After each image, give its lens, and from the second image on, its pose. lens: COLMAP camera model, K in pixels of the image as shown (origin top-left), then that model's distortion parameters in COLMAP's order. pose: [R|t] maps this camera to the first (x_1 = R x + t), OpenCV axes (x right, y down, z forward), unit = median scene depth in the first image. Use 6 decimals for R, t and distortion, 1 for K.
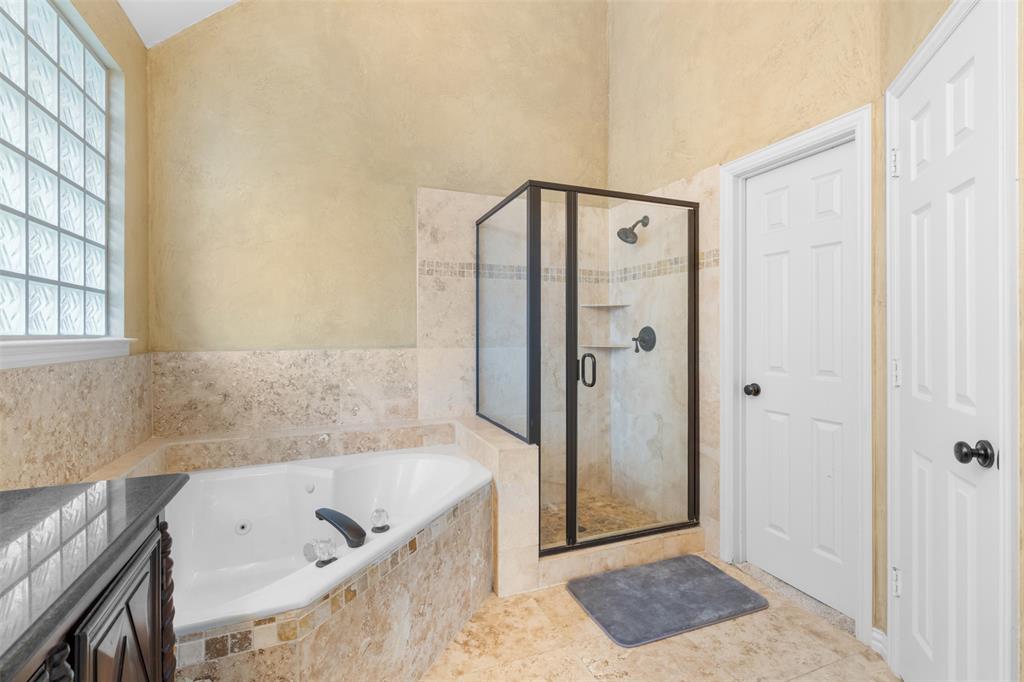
lens RADIAL K [[464.2, 0, 510.1], [0, 464.2, 332.1], [0, 0, 1]] dist [-0.004245, 0.000195]
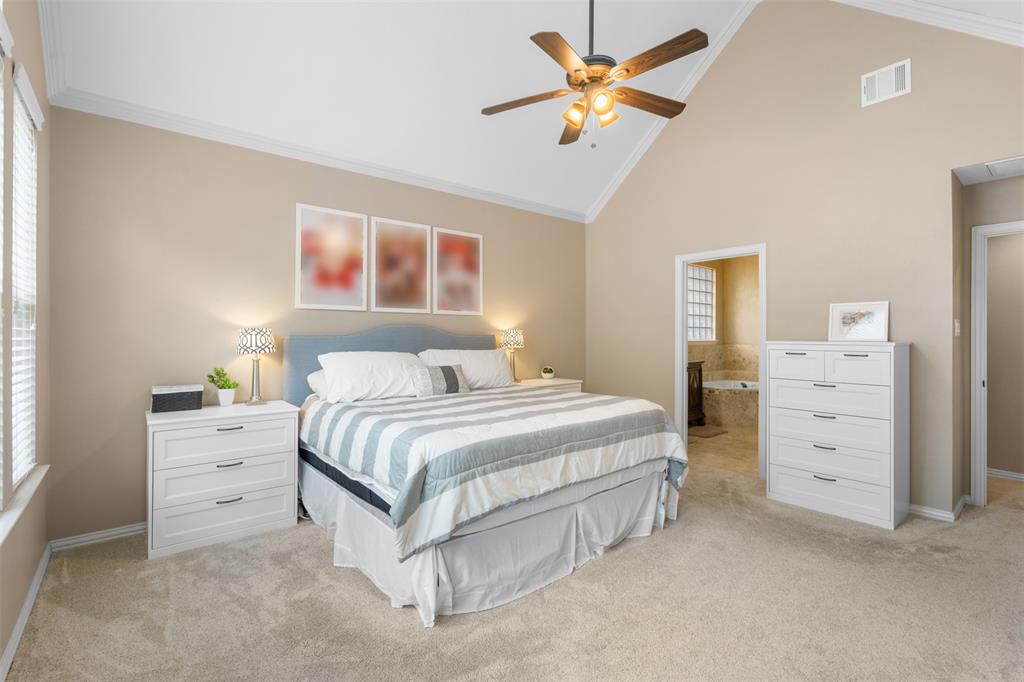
lens RADIAL K [[464.2, 0, 514.1], [0, 464.2, 336.9], [0, 0, 1]] dist [-0.004245, 0.000195]
pose [[0.306807, 0.009431, -0.951725, 1.880243], [-0.004658, 0.999954, 0.008407, -0.029318], [0.951760, 0.001854, 0.306837, -1.425700]]
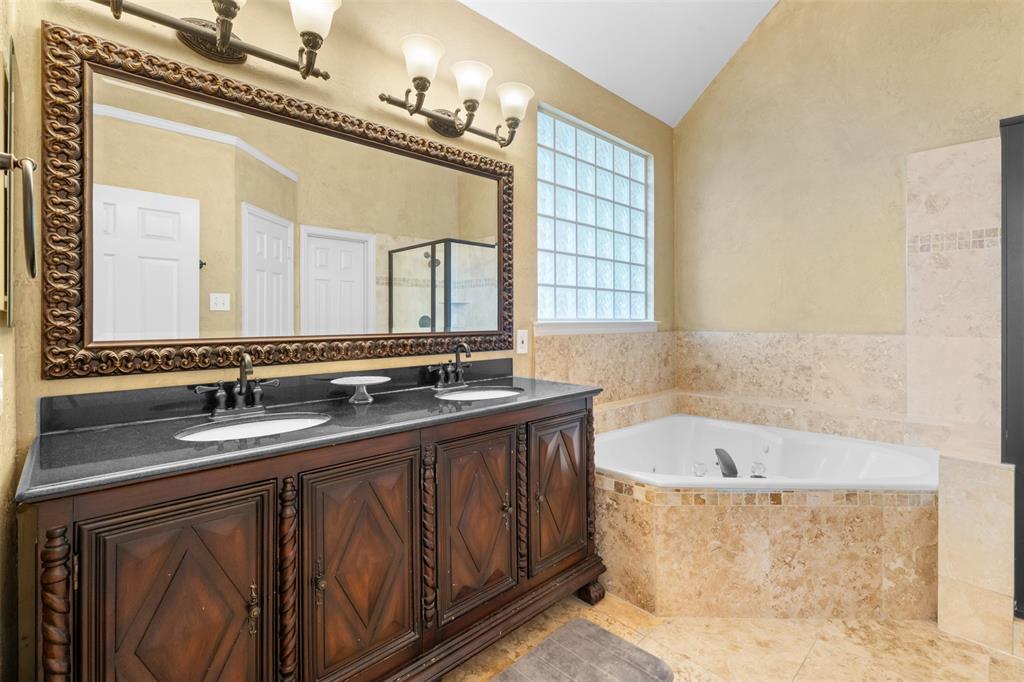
lens RADIAL K [[464.2, 0, 516.3], [0, 464.2, 318.1], [0, 0, 1]] dist [-0.004245, 0.000195]
pose [[0.372387, 0.002176, -0.928075, 0.404818], [-0.002801, 0.999995, 0.001221, 0.002609], [0.928073, 0.002145, 0.372391, -0.030877]]
